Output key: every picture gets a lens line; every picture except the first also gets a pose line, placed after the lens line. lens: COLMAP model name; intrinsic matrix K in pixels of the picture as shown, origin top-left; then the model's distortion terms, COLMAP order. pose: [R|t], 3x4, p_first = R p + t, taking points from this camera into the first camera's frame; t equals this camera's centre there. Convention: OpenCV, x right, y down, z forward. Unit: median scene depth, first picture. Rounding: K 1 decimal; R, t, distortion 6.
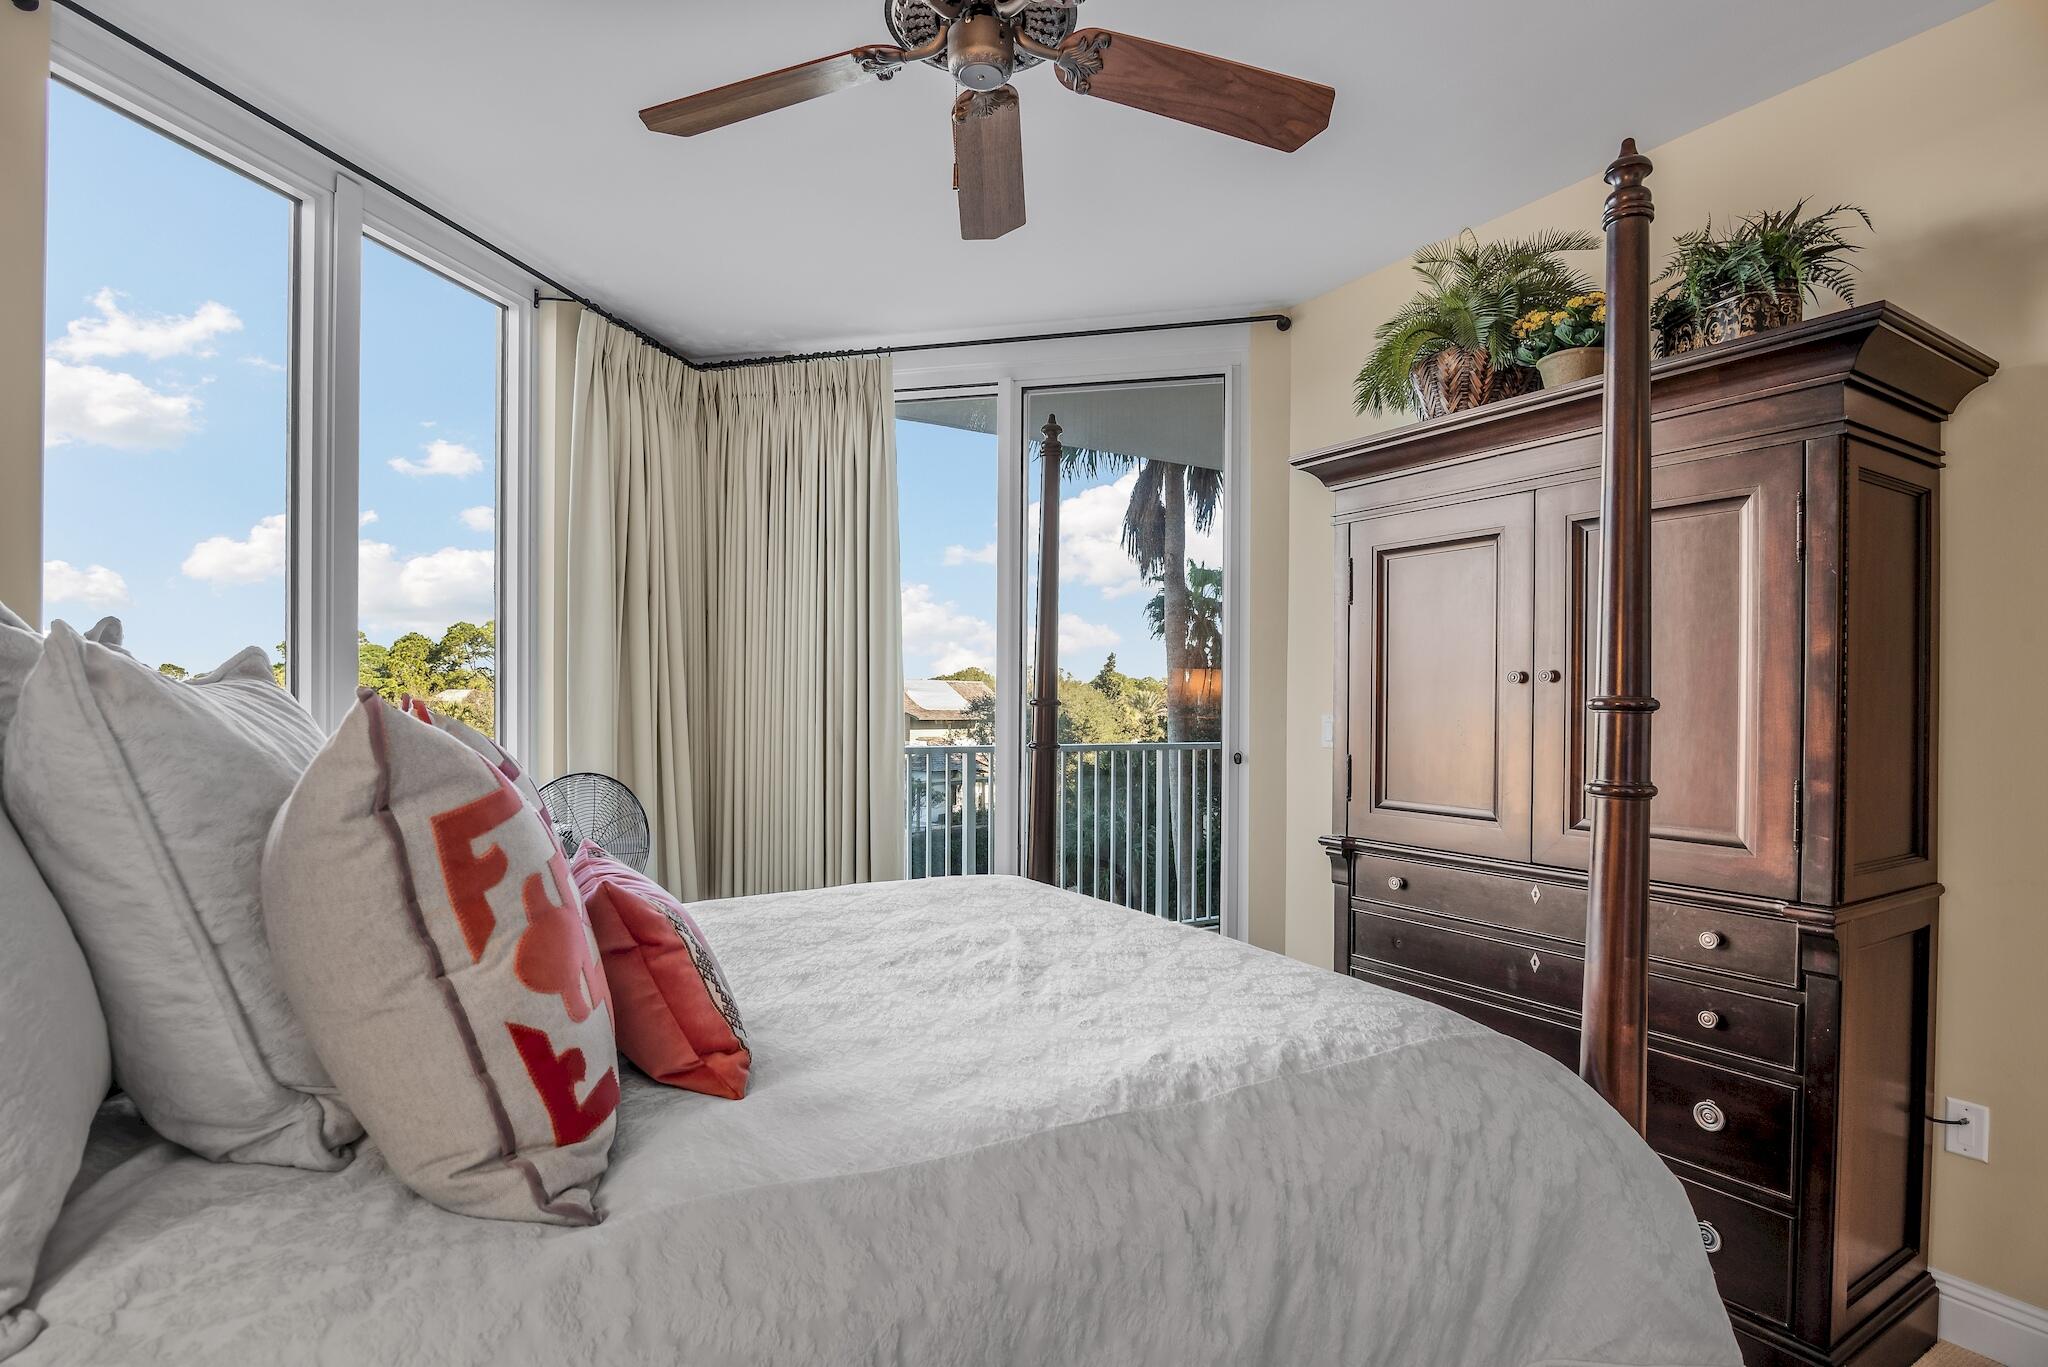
lens RADIAL K [[1023.9, 0, 1017.0], [0, 1023.9, 702.7], [0, 0, 1]] dist [-0.015094, -0.000219]
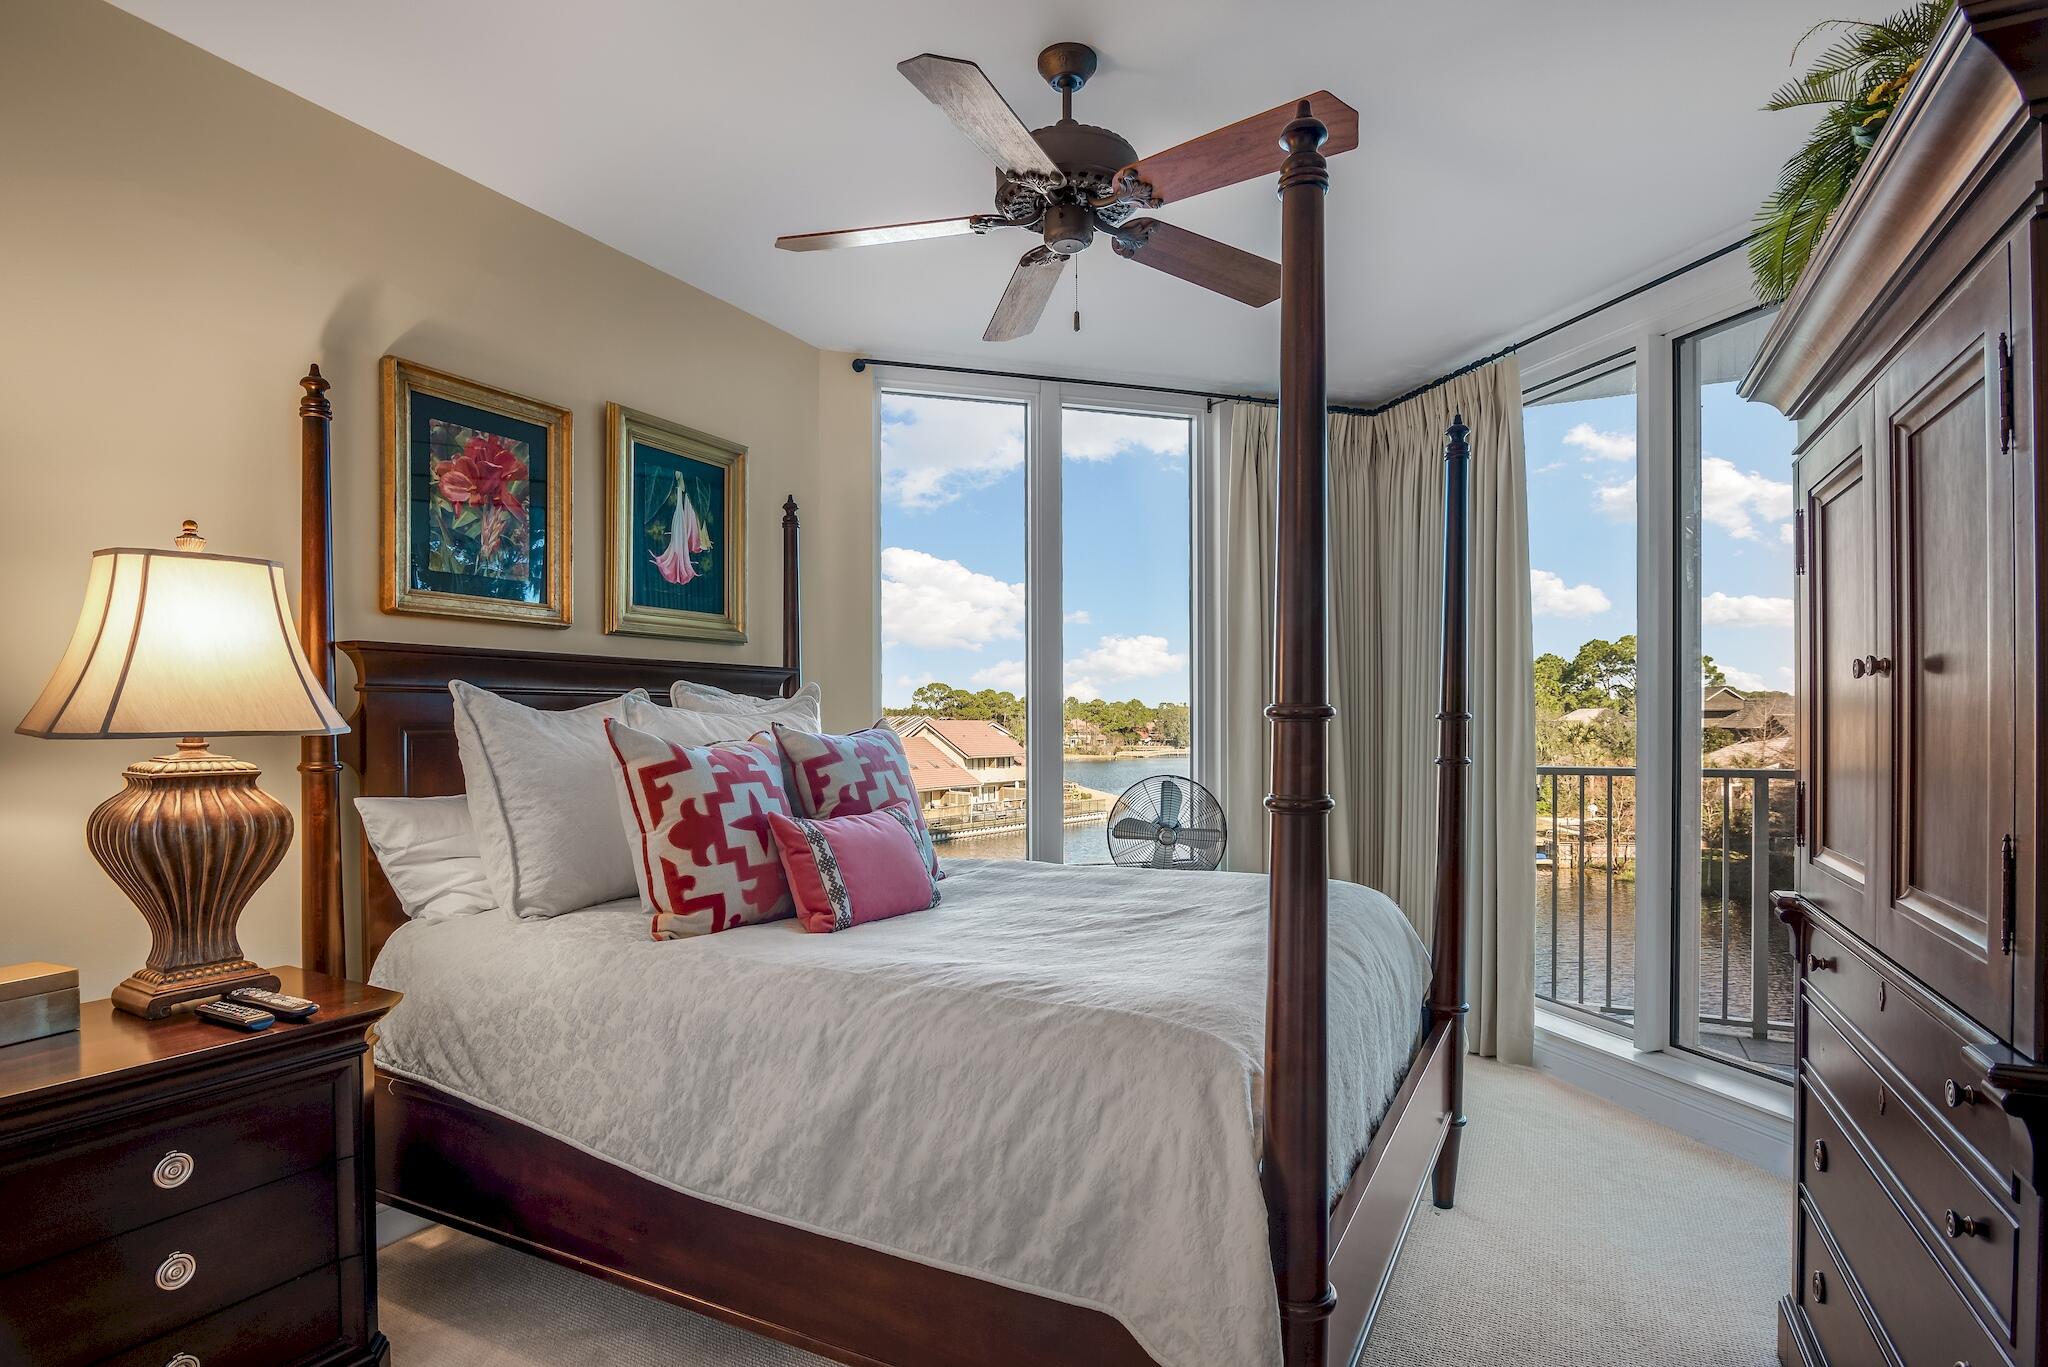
lens RADIAL K [[1023.9, 0, 998.4], [0, 1023.9, 724.5], [0, 0, 1]] dist [-0.015094, -0.000219]
pose [[0.518378, -0.007169, -0.855122, 1.903270], [0.009019, 0.999955, -0.002916, 0.017921], [0.855104, -0.006200, 0.518419, 0.424495]]
